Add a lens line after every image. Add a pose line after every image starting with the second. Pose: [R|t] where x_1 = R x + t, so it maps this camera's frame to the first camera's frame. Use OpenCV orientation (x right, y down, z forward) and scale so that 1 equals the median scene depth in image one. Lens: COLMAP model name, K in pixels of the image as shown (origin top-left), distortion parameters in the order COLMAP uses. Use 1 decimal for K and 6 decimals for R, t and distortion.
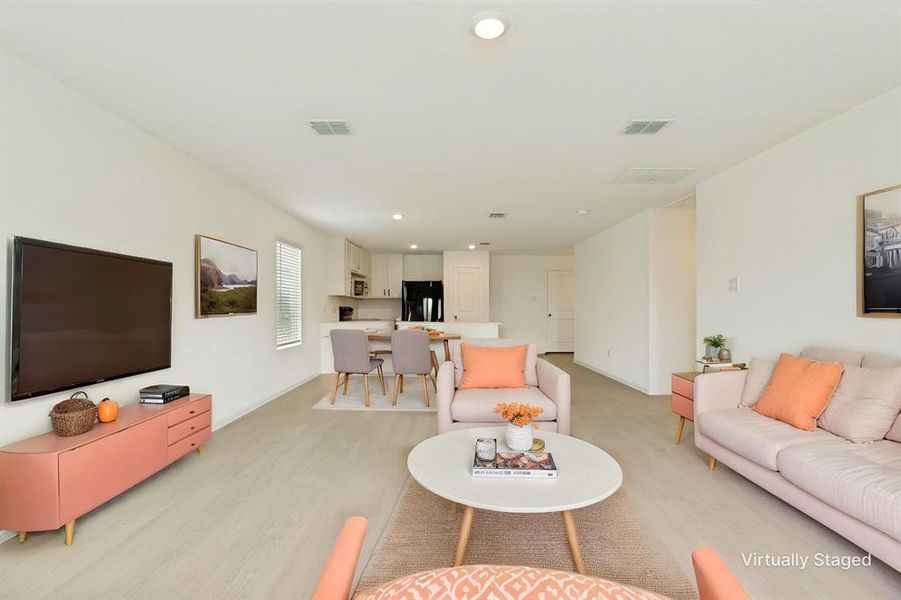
lens RADIAL K [[421.9, 0, 453.1], [0, 421.9, 305.4], [0, 0, 1]] dist [0.017038, -0.000054]
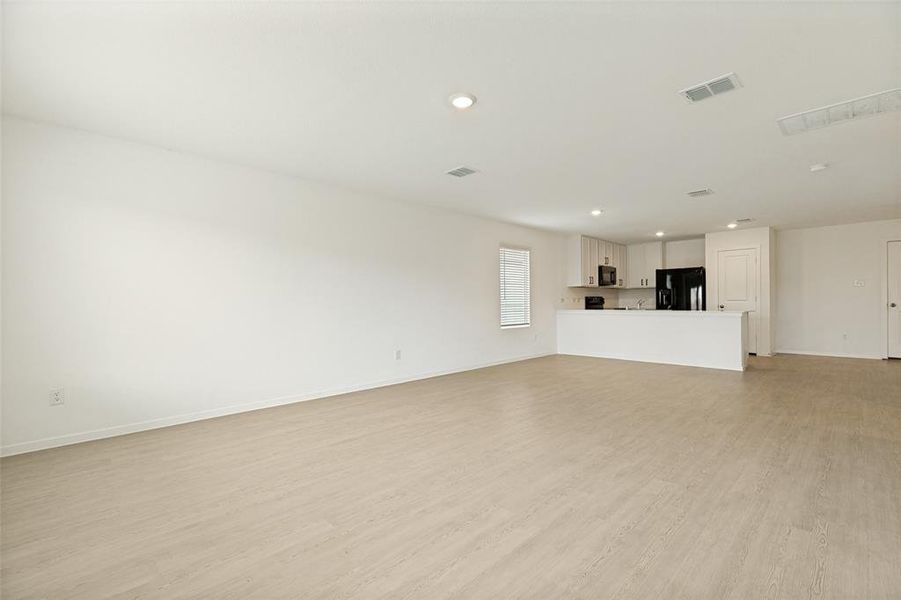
lens RADIAL K [[405.2, 0, 449.4], [0, 405.2, 299.9], [0, 0, 1]] dist [0.009822, -0.000091]
pose [[0.694024, -0.009312, -0.719892, 0.394898], [0.011451, 0.999933, -0.001895, 0.015189], [0.719861, -0.006929, 0.694084, -0.007148]]
